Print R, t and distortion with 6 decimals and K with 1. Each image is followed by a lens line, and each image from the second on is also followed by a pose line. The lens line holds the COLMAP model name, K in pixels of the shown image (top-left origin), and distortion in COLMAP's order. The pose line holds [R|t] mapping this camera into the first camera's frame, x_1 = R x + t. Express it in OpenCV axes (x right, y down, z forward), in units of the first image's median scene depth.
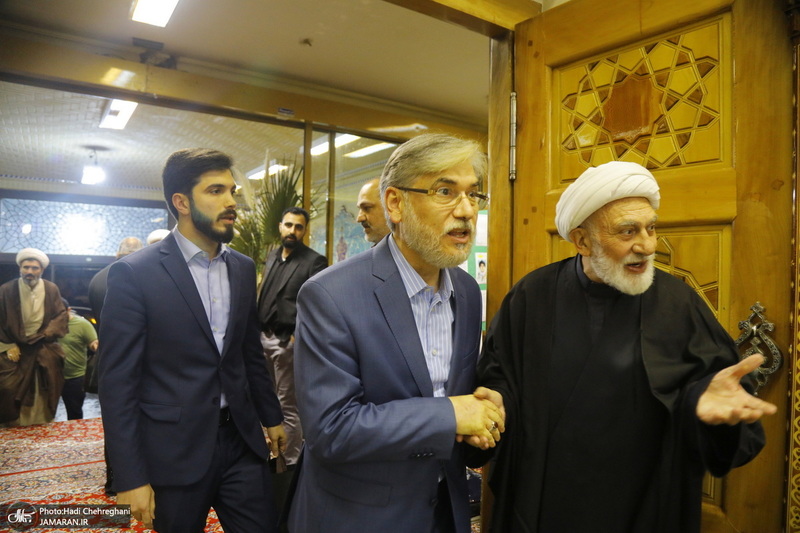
lens RADIAL K [[546.8, 0, 411.4], [0, 546.8, 276.4], [0, 0, 1]] dist [-0.119925, 0.063930]
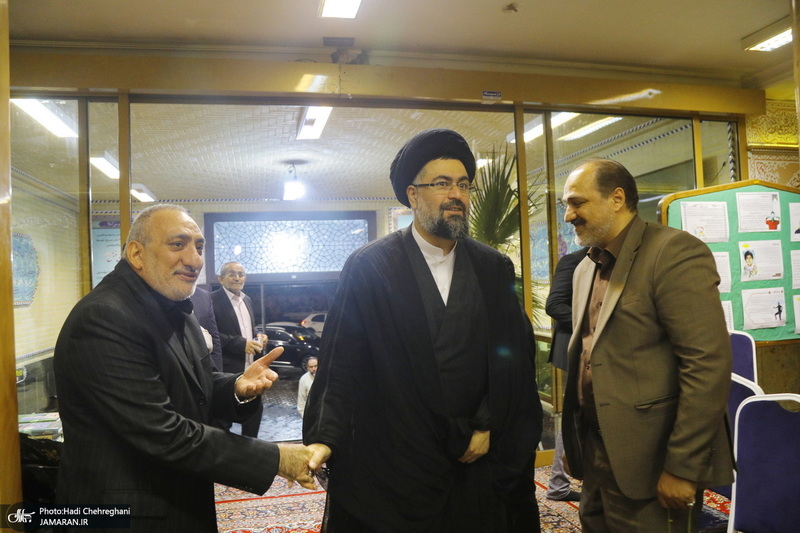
lens RADIAL K [[611.7, 0, 404.4], [0, 611.7, 272.7], [0, 0, 1]] dist [-0.113129, 0.047135]
pose [[0.931003, -0.057126, -0.360513, -0.037099], [0.051849, 0.998359, -0.024300, -0.005761], [0.361310, 0.003931, 0.932438, 0.057262]]
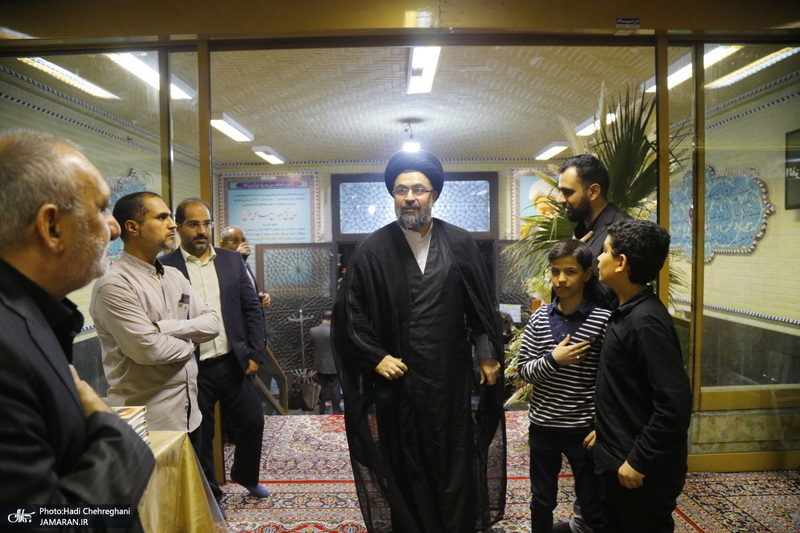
lens RADIAL K [[546.8, 0, 400.7], [0, 546.8, 278.9], [0, 0, 1]] dist [-0.119925, 0.063930]
pose [[0.823013, 0.007178, -0.567977, -0.105774], [0.029170, 0.998067, 0.054881, -0.025065], [0.567273, -0.061736, 0.821213, 0.309877]]
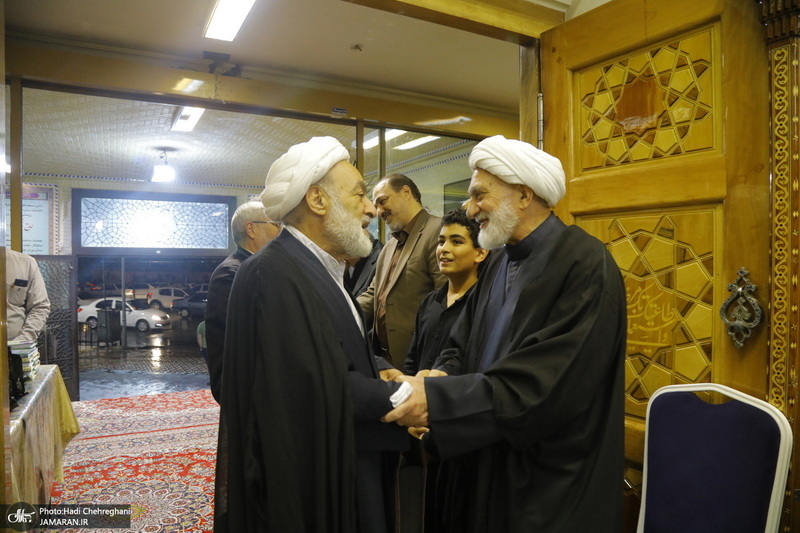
lens RADIAL K [[546.8, 0, 404.3], [0, 546.8, 271.1], [0, 0, 1]] dist [-0.119925, 0.063930]
pose [[0.994342, -0.014497, -0.105230, 0.008534], [0.015571, 0.999835, 0.009399, 0.011812], [0.105076, -0.010984, 0.994404, -0.091655]]
